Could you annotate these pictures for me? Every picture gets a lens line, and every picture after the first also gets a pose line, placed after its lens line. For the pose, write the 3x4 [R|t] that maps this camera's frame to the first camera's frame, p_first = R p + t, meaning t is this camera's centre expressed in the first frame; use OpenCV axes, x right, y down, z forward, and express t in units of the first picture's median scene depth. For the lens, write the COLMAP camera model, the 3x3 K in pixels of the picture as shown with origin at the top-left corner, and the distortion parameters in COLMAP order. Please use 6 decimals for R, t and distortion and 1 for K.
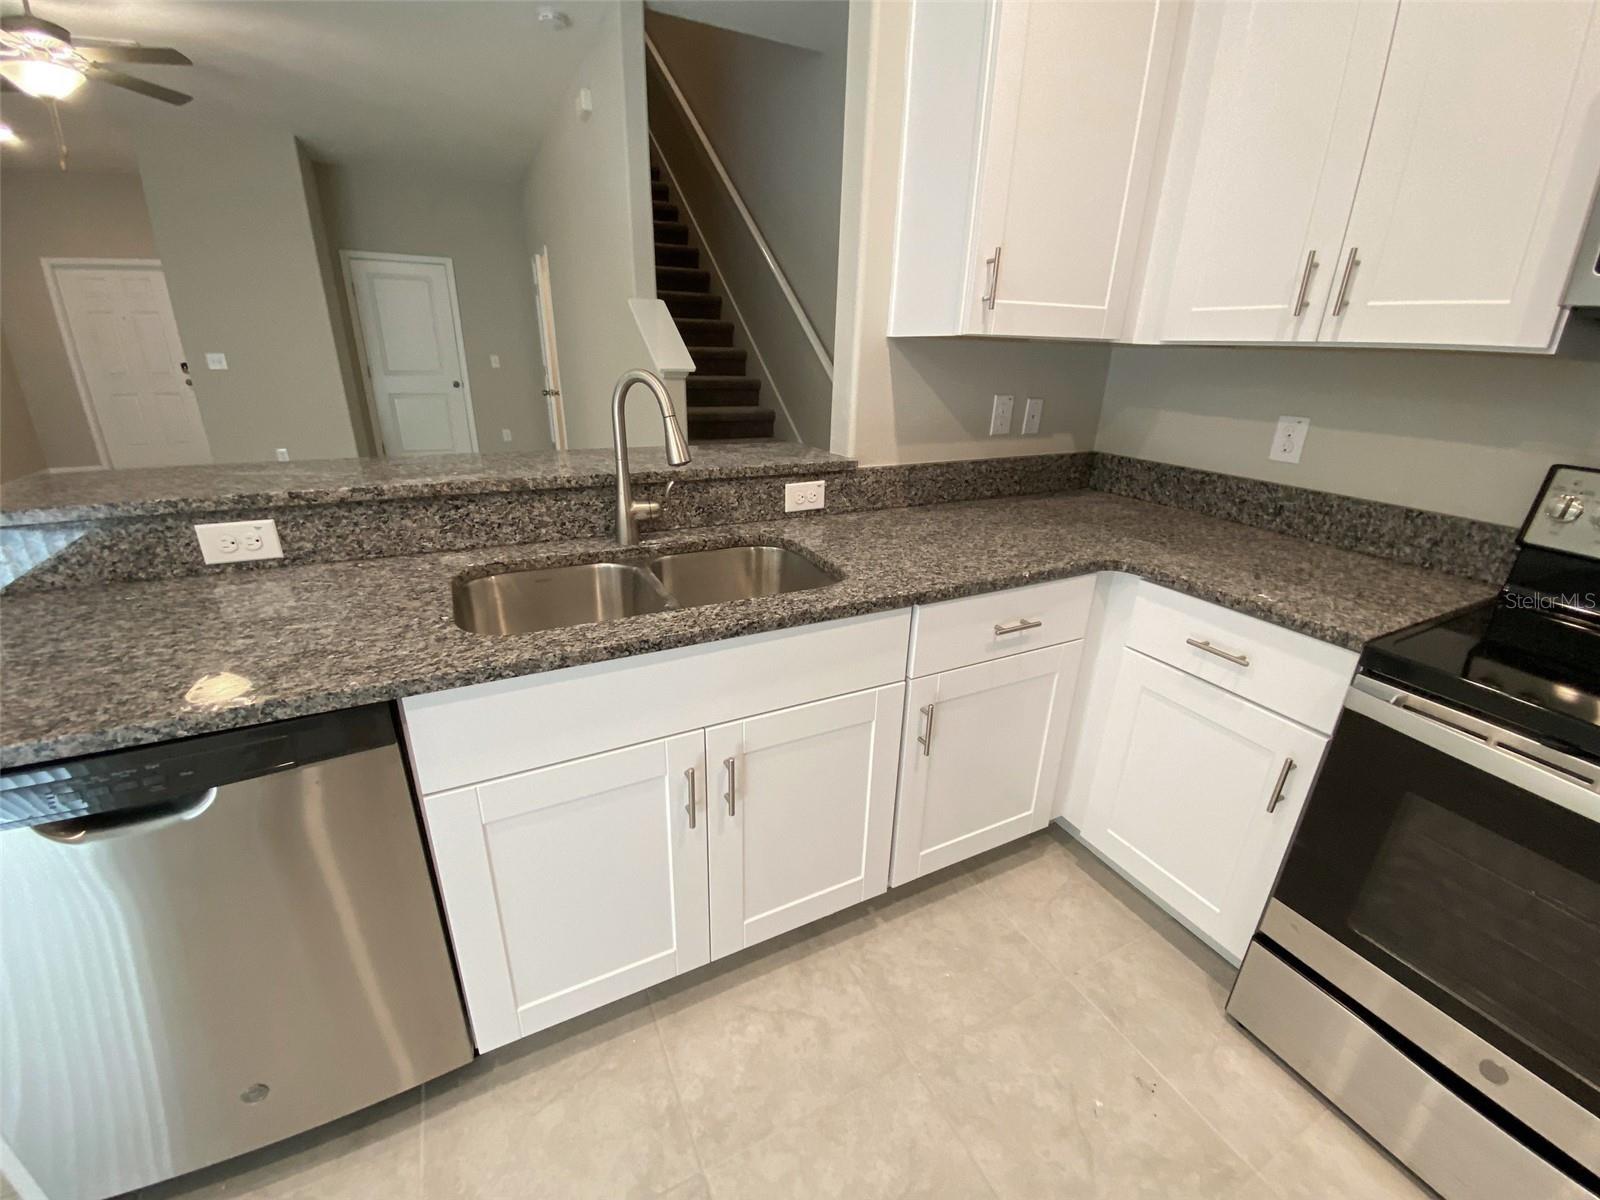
lens RADIAL K [[654.1, 0, 795.2], [0, 654.1, 593.8], [0, 0, 1]] dist [0.006083, -0.014120]
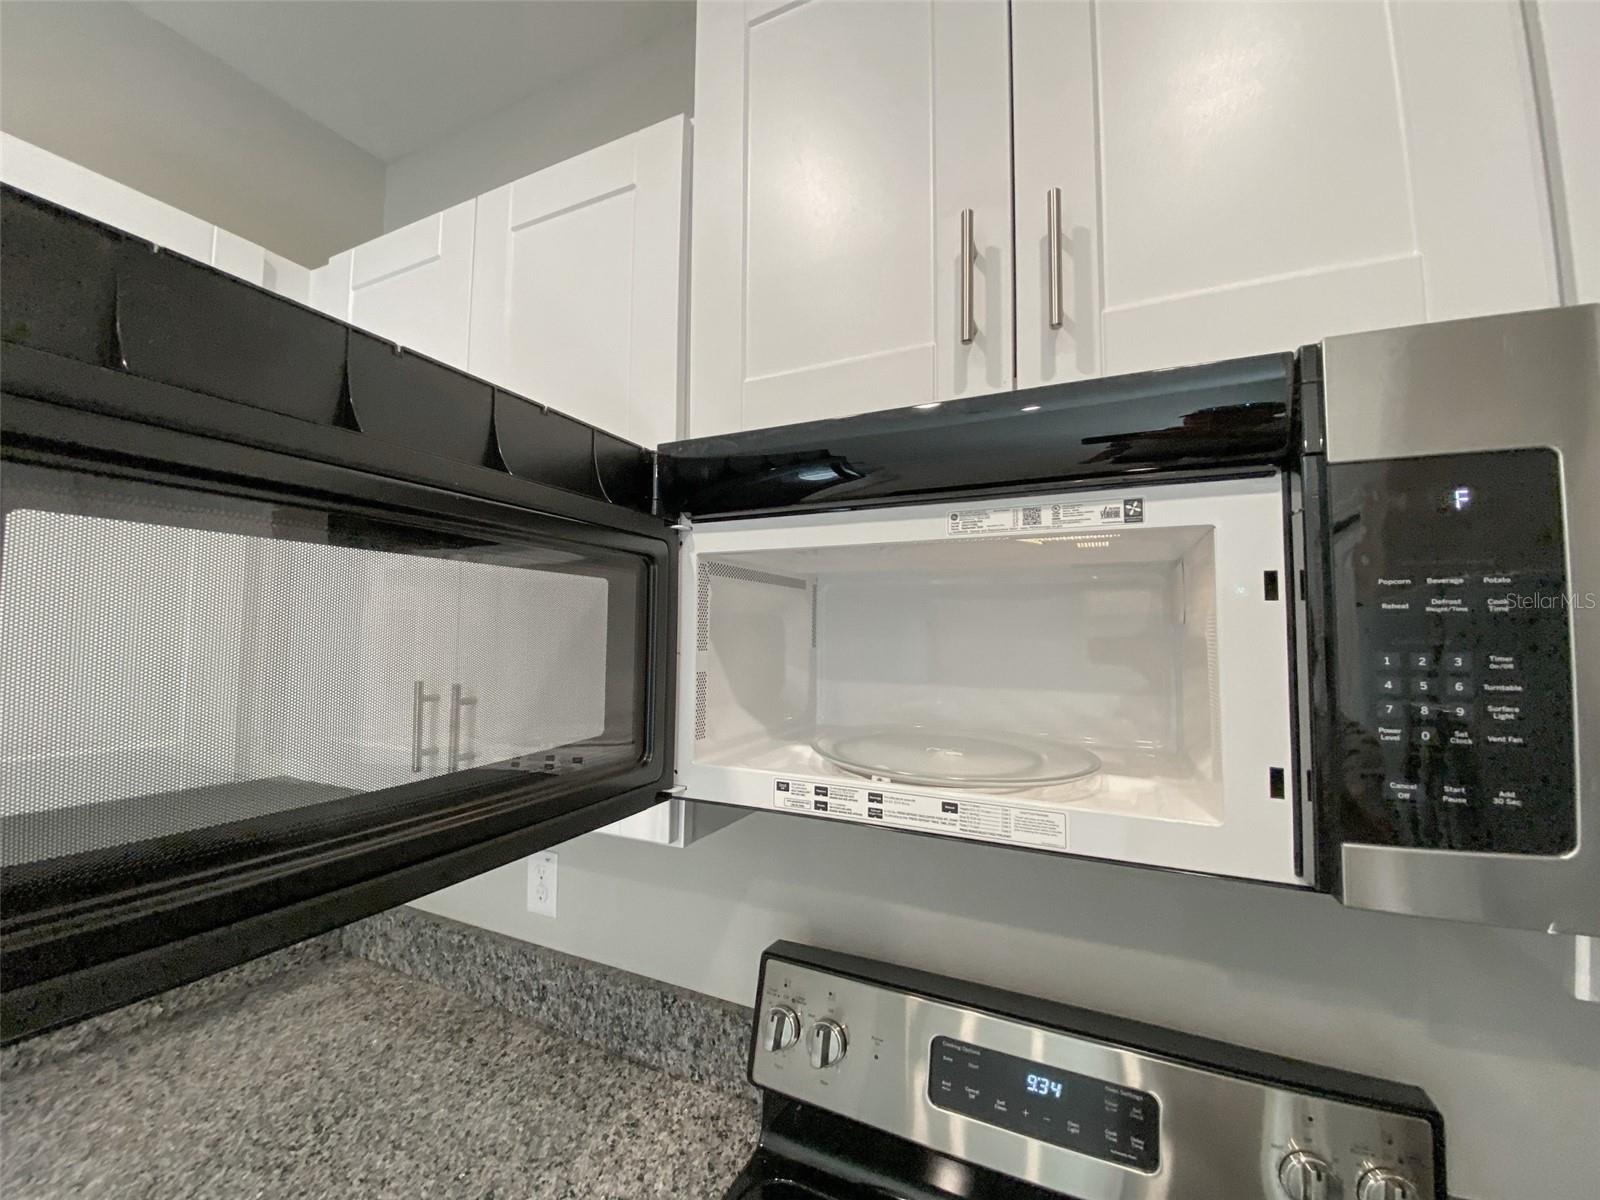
lens RADIAL K [[654.1, 0, 796.0], [0, 654.1, 593.0], [0, 0, 1]] dist [0.006083, -0.014120]
pose [[0.796090, 0.009486, 0.605104, 0.682194], [0.228033, 0.921478, -0.314451, -0.302958], [-0.560573, 0.388315, 0.731416, 0.243611]]
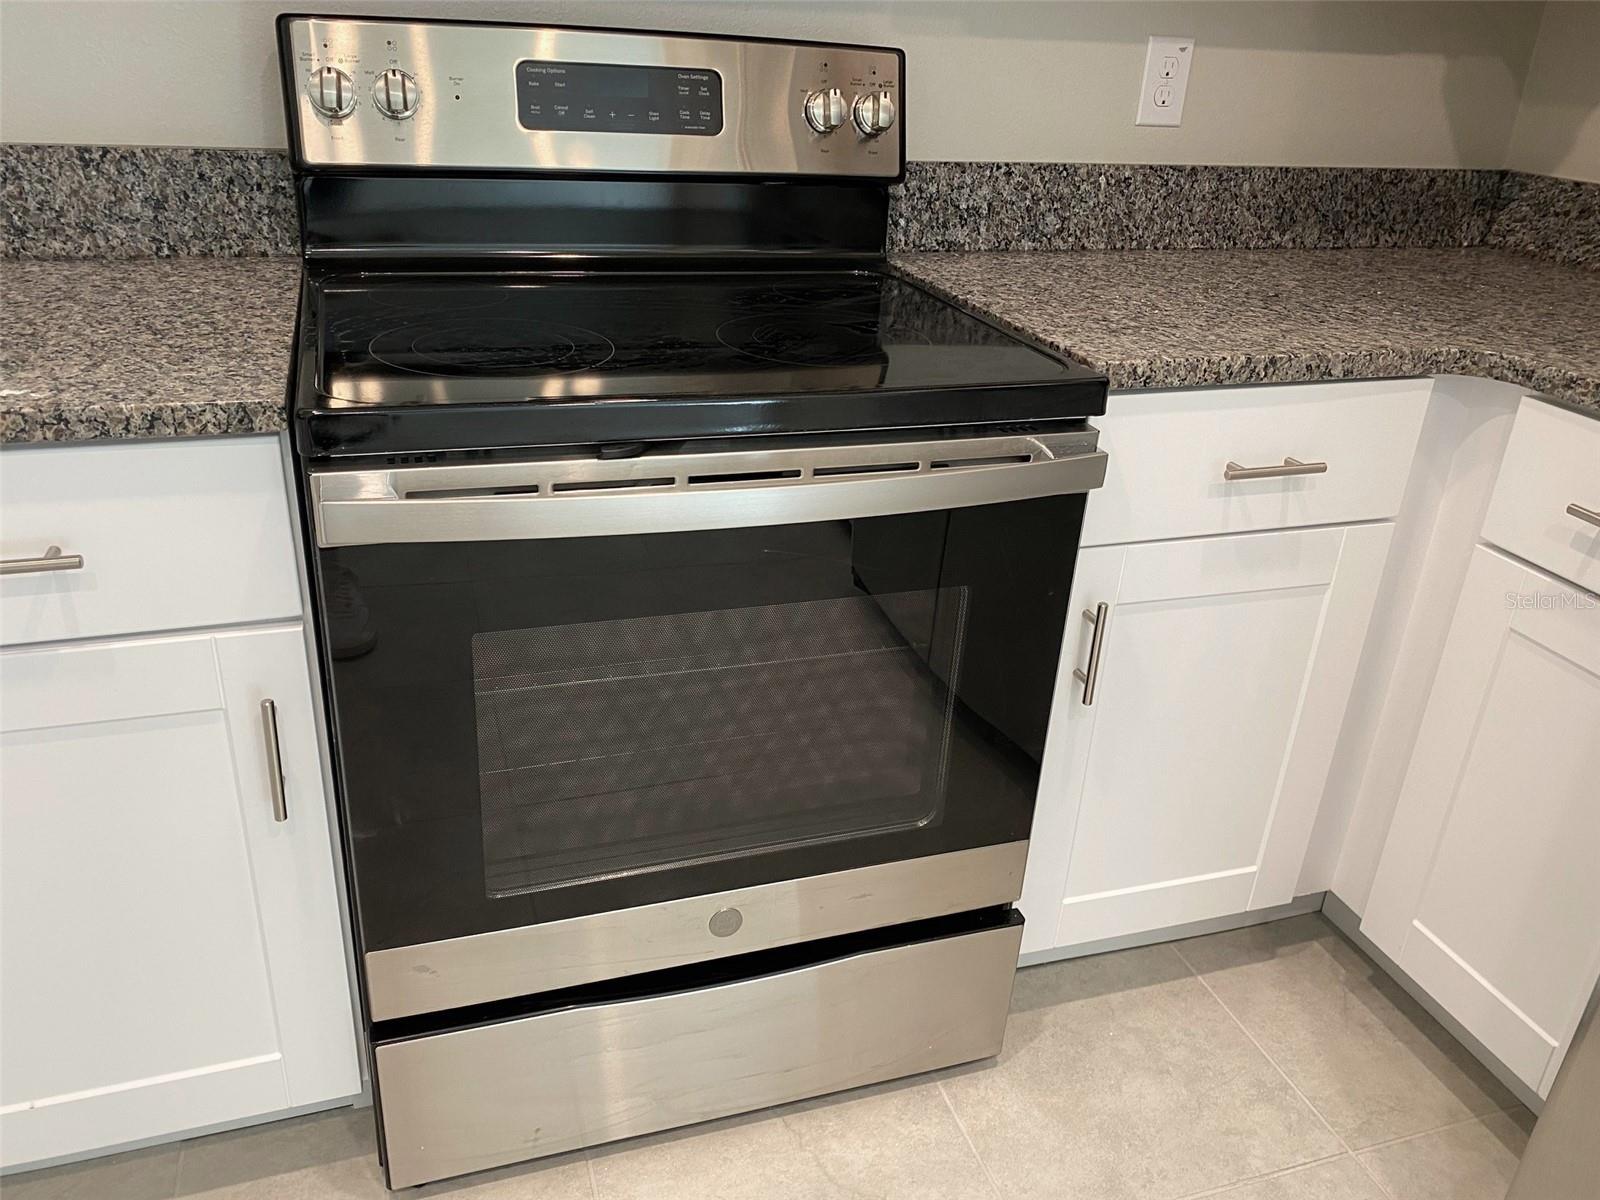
lens RADIAL K [[1232.7, 0, 806.9], [0, 1232.7, 585.9], [0, 0, 1]] dist [0.013962, -0.009527]
pose [[0.144319, -0.432908, 0.889810, 0.060883], [0.305419, 0.874807, 0.376073, -0.027785], [-0.941218, 0.217491, 0.258470, 0.351831]]
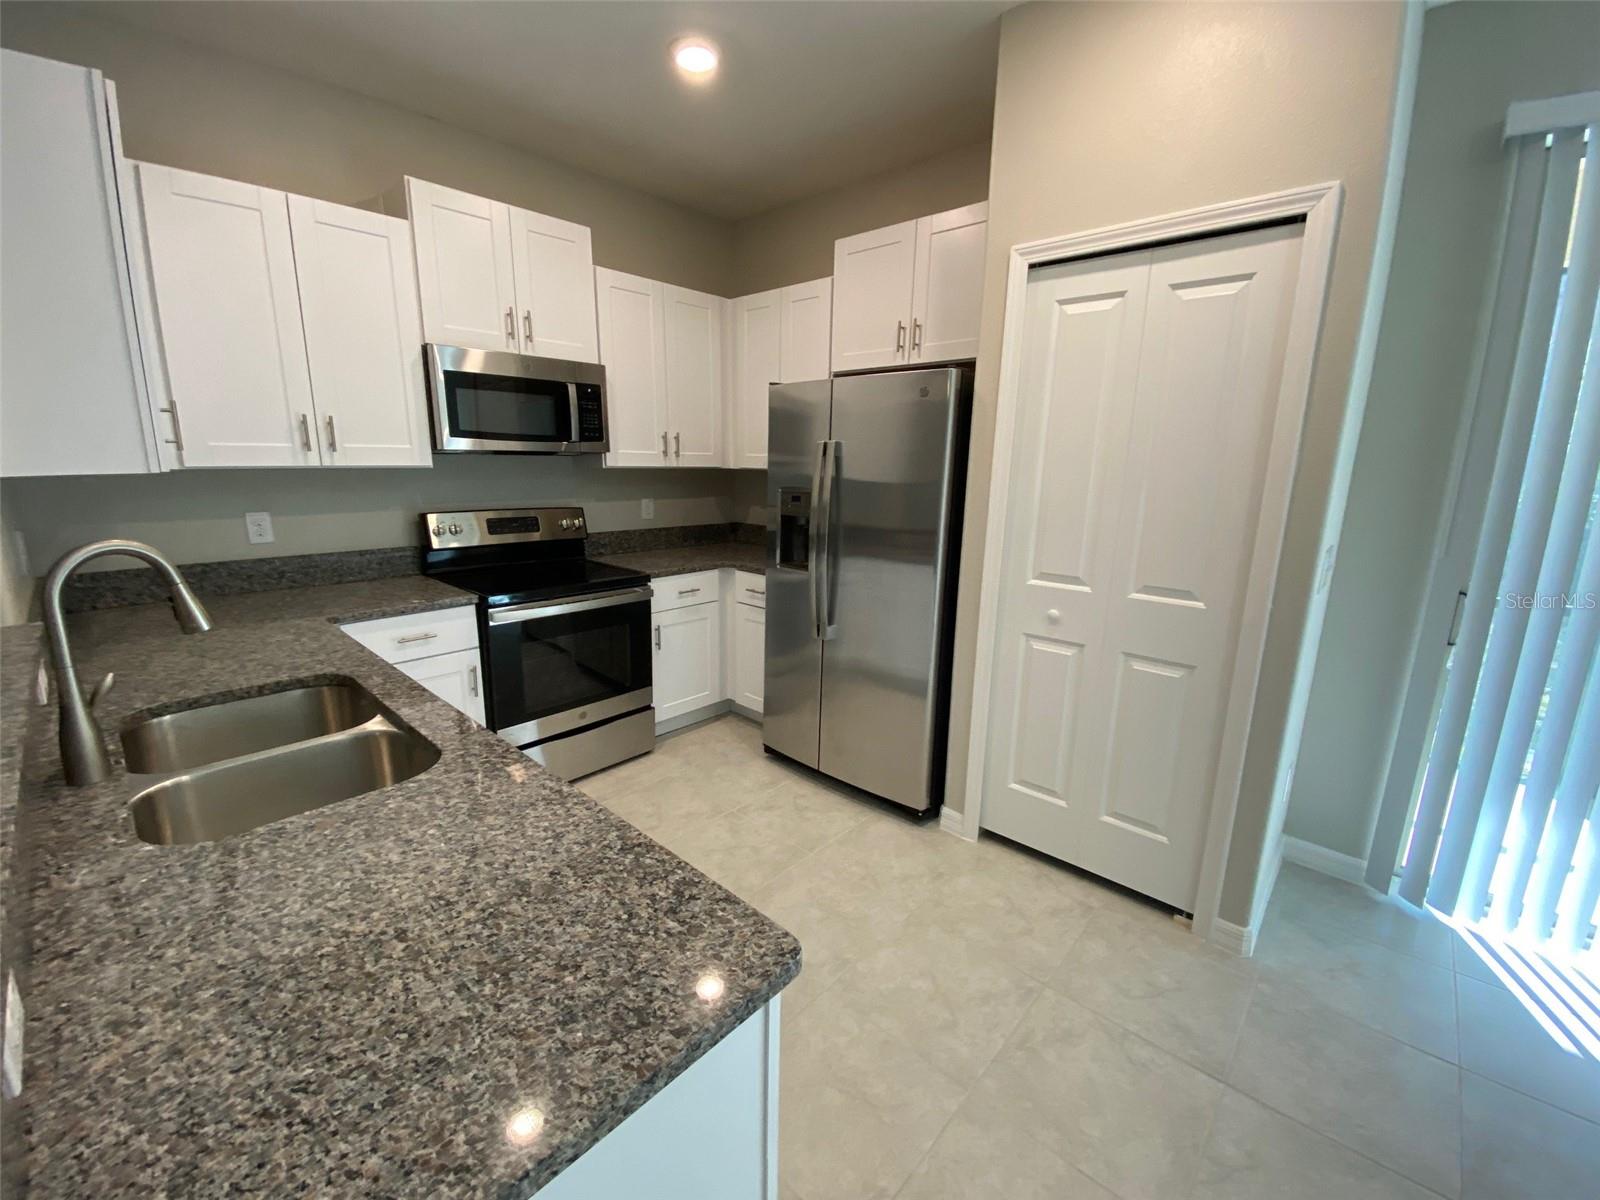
lens RADIAL K [[654.1, 0, 805.2], [0, 654.1, 597.9], [0, 0, 1]] dist [0.006083, -0.014120]
pose [[-0.359018, -0.227305, 0.905228, -1.252703], [0.302760, 0.889080, 0.343326, -0.287899], [-0.882860, 0.397327, -0.250377, 0.466028]]
